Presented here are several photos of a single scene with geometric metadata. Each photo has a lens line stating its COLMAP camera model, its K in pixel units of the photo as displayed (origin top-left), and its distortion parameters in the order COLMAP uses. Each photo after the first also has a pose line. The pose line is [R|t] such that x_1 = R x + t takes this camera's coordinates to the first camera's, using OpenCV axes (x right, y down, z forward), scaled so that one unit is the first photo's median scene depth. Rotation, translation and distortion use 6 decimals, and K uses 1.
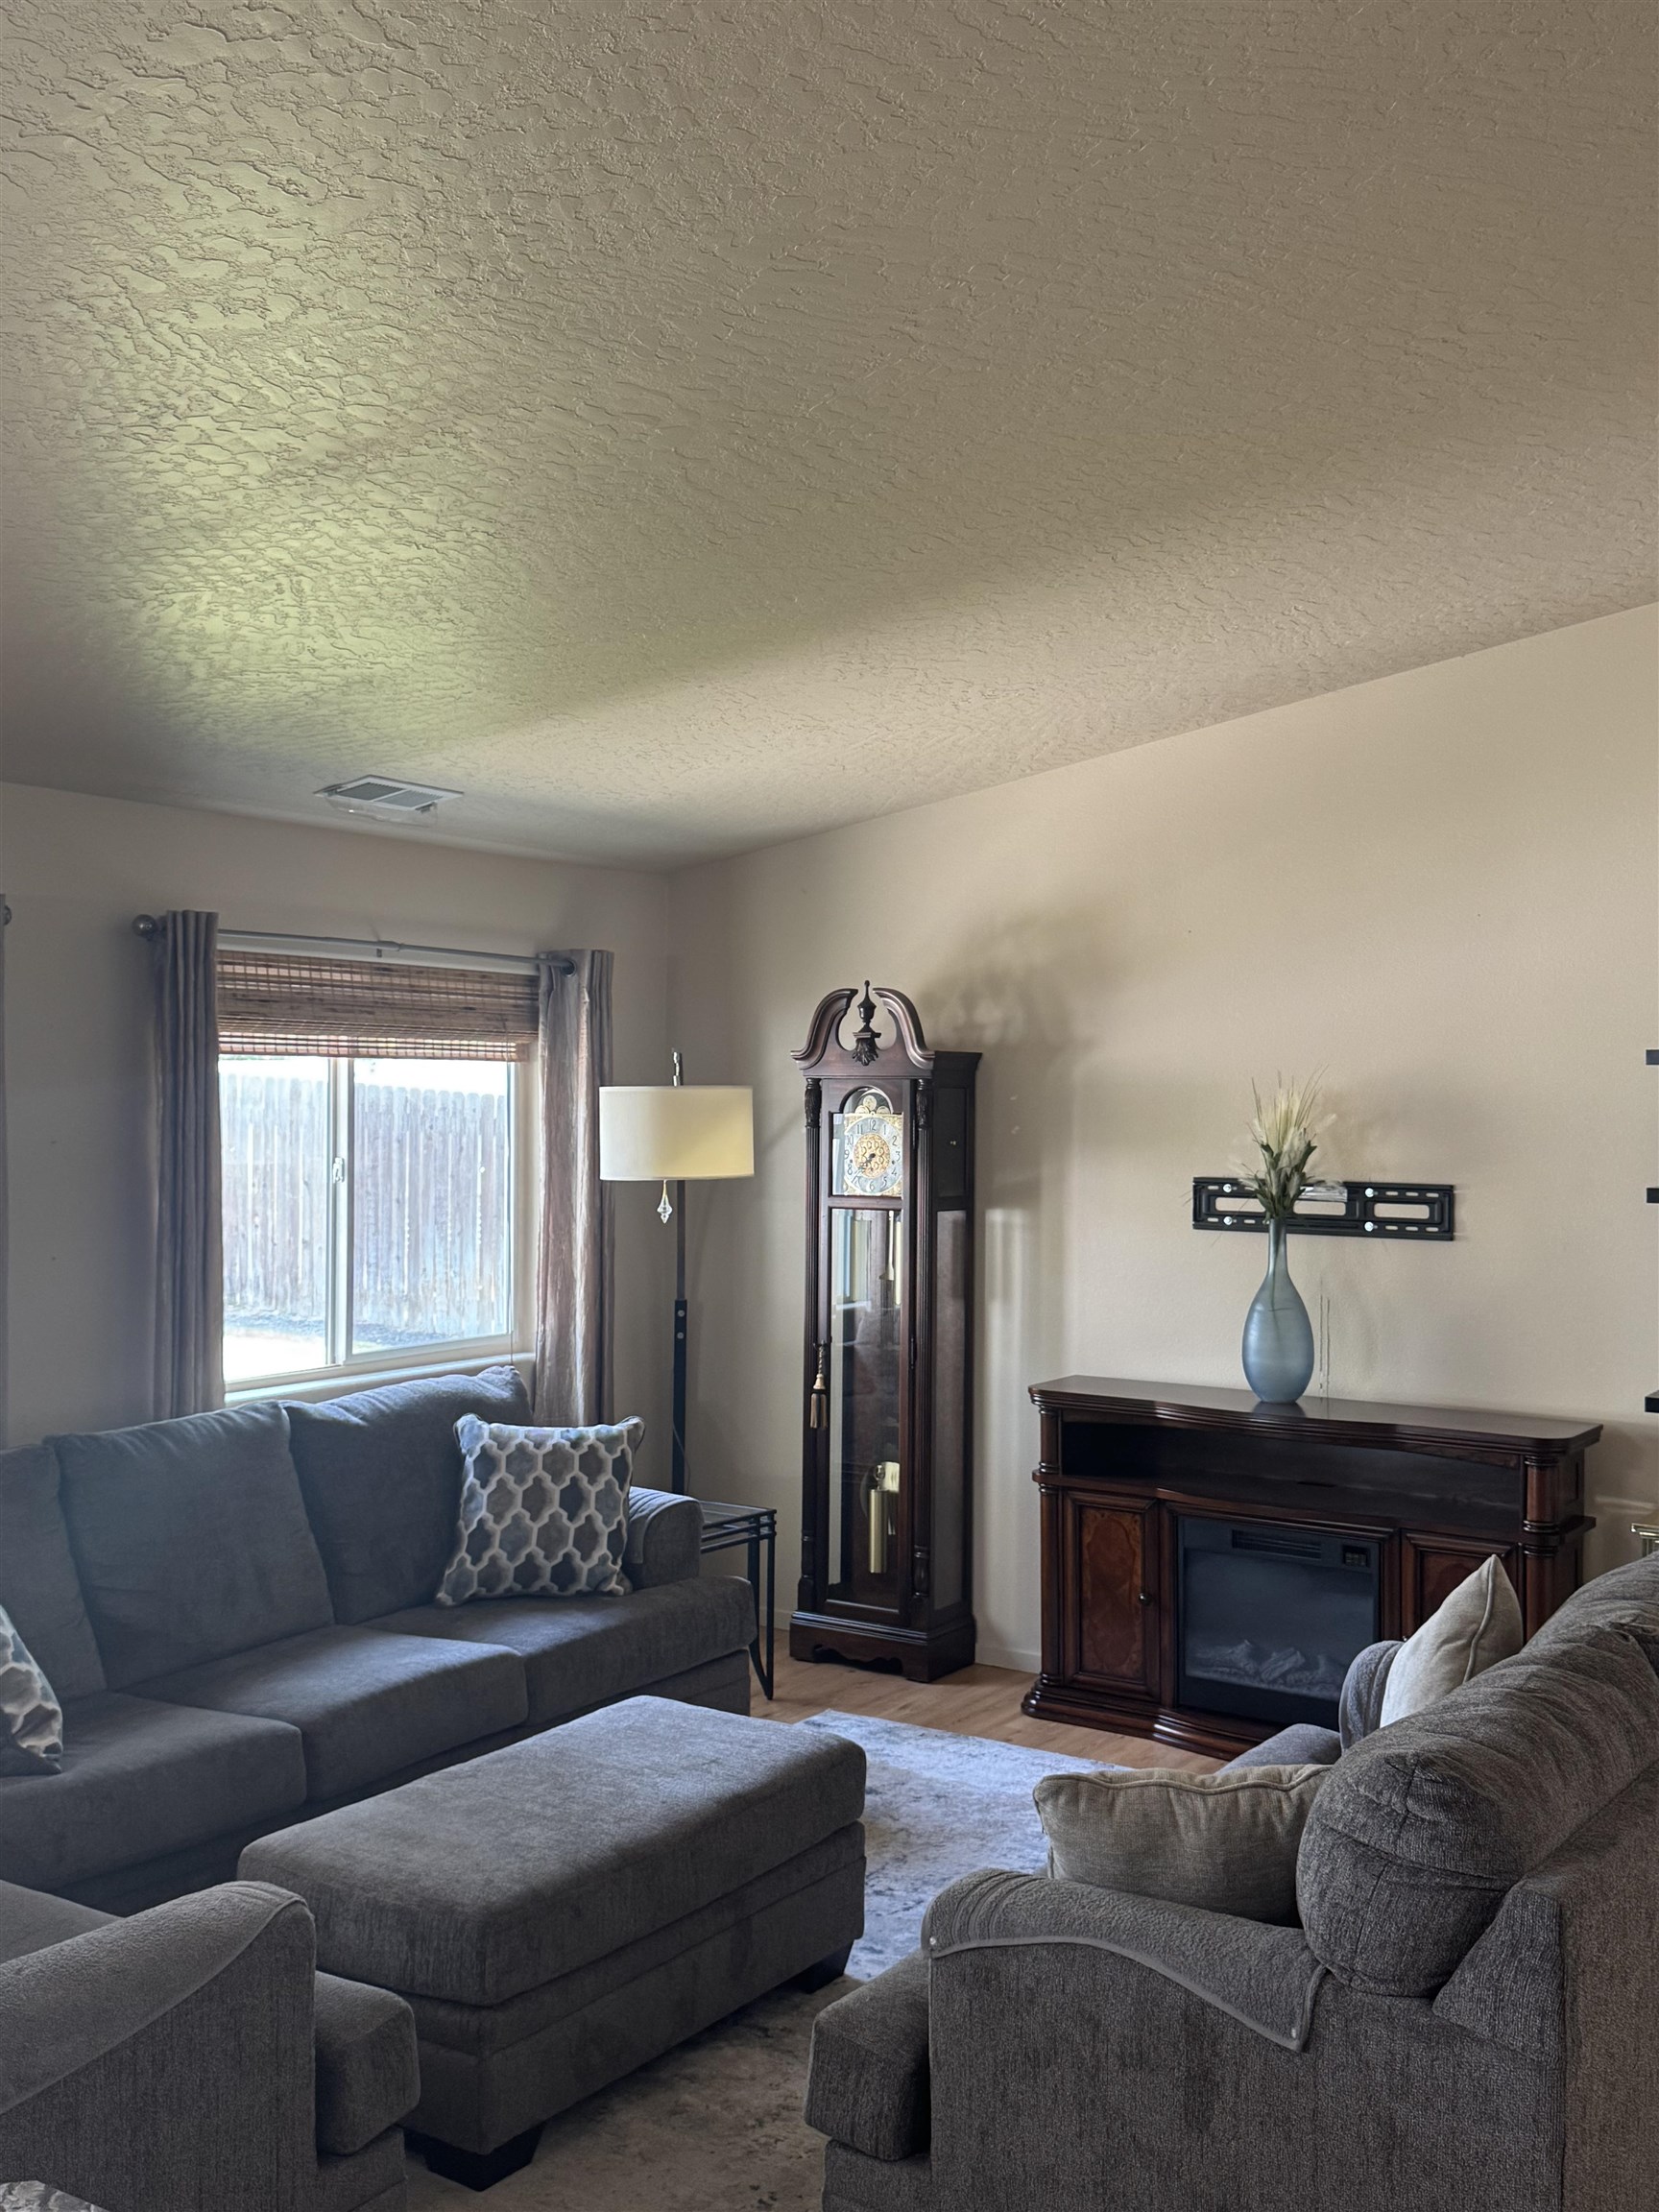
lens RADIAL K [[2214.5, 0, 824.5], [0, 2214.5, 1113.1], [0, 0, 1]] dist [0.198375, -0.458082]
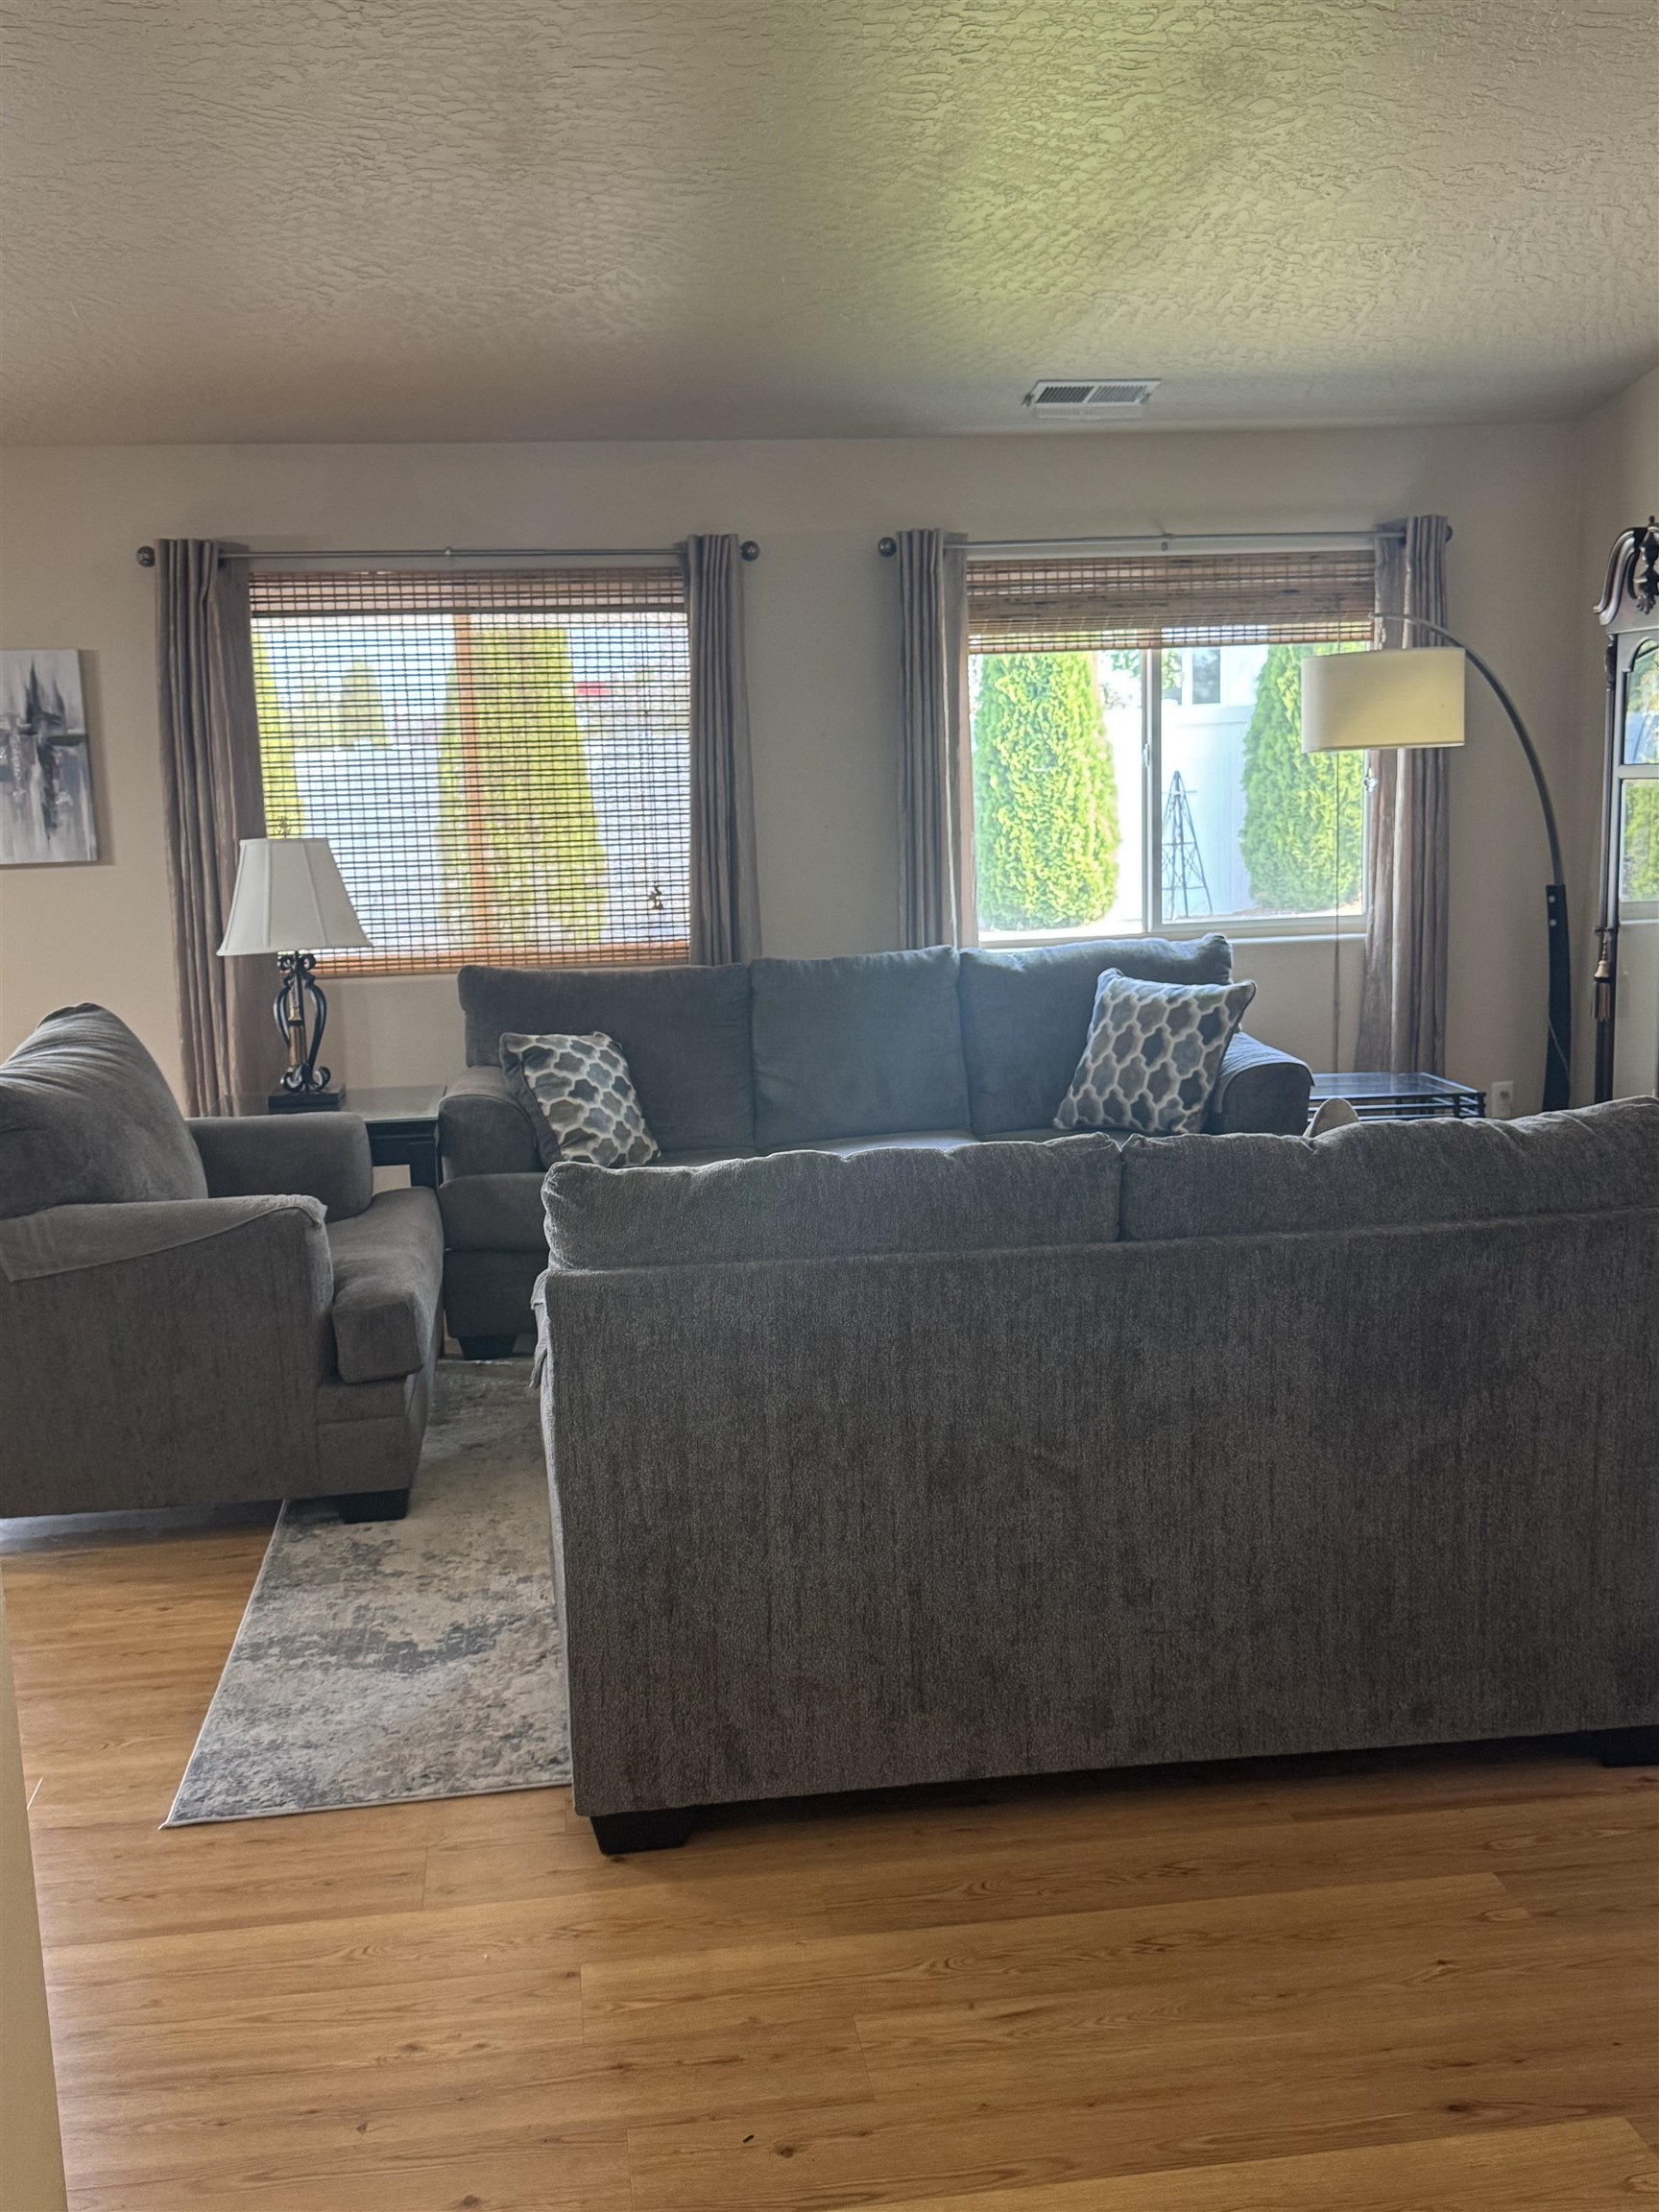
lens RADIAL K [[2214.5, 0, 824.5], [0, 2214.5, 1113.1], [0, 0, 1]] dist [0.198375, -0.458082]
pose [[0.657603, 0.086931, -0.748332, 0.552716], [0.029996, 0.989511, 0.141306, 0.042597], [0.752767, -0.115370, 0.648099, 0.155567]]
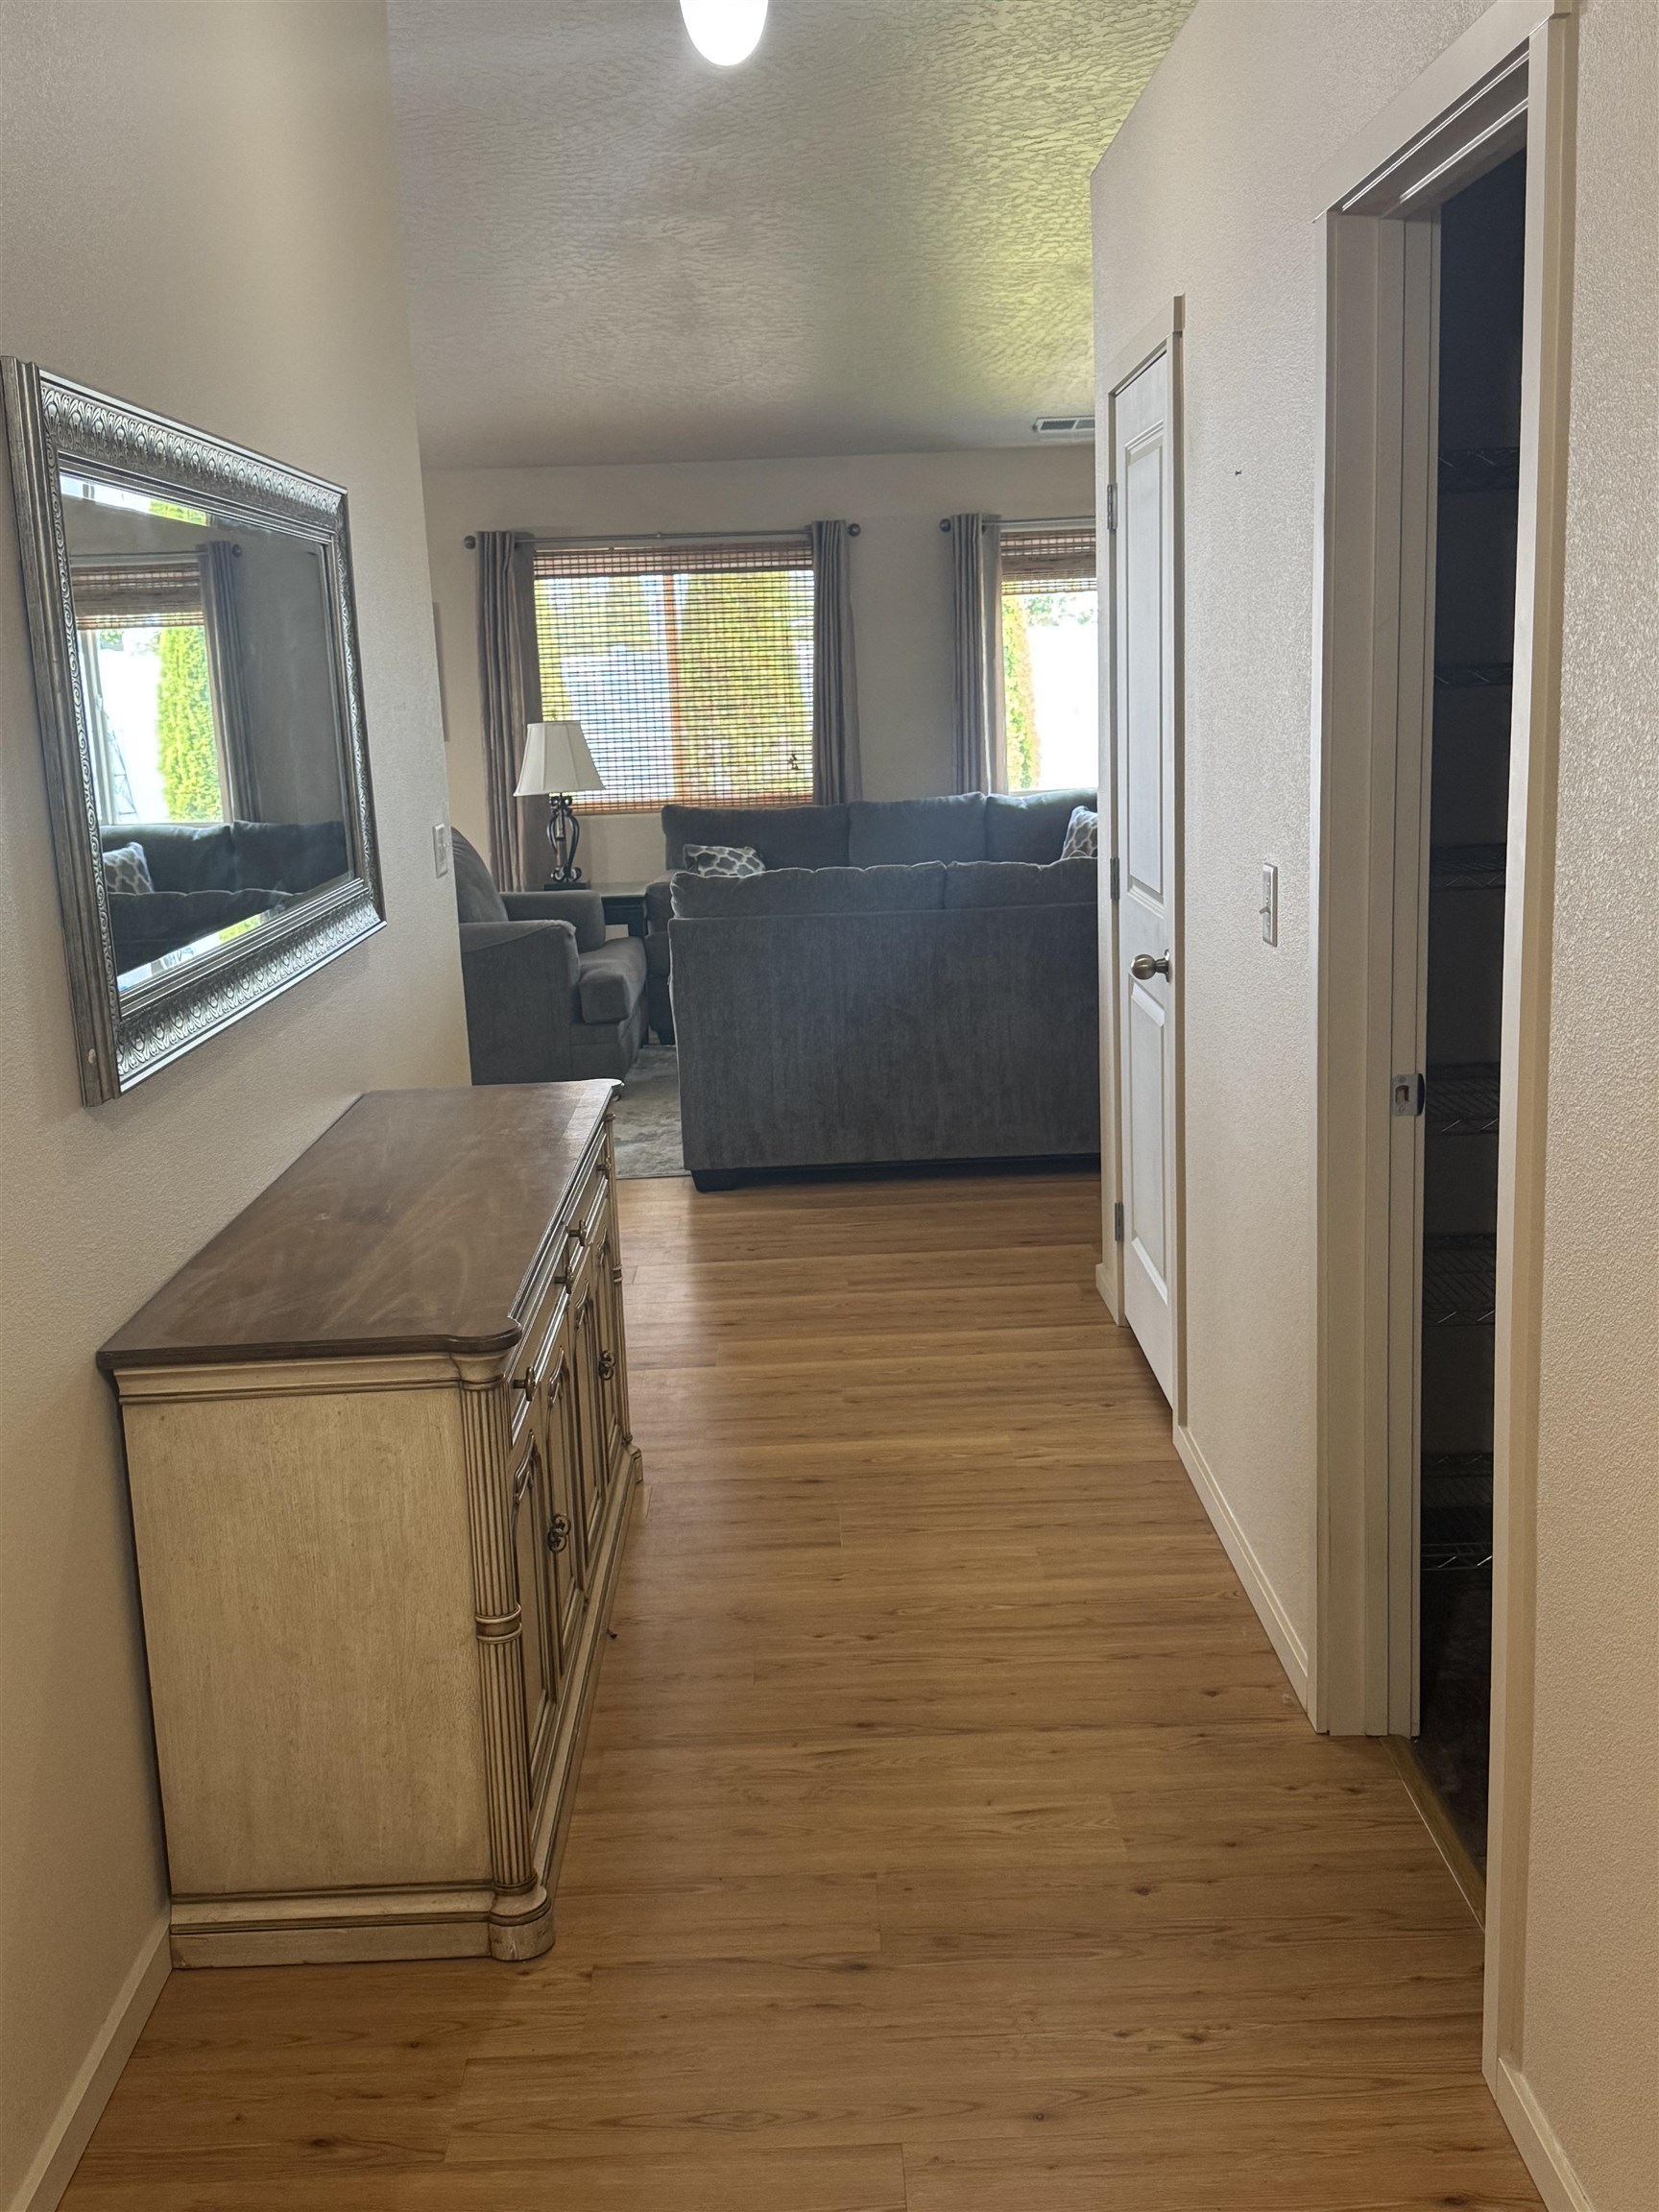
lens RADIAL K [[2244.2, 0, 829.5], [0, 2244.2, 1106.0], [0, 0, 1]] dist [0.215388, -0.507093]
pose [[0.565984, 0.127582, -0.814484, 1.104586], [0.035733, 0.983228, 0.178845, 0.042408], [0.823641, -0.130327, 0.551933, -0.132885]]
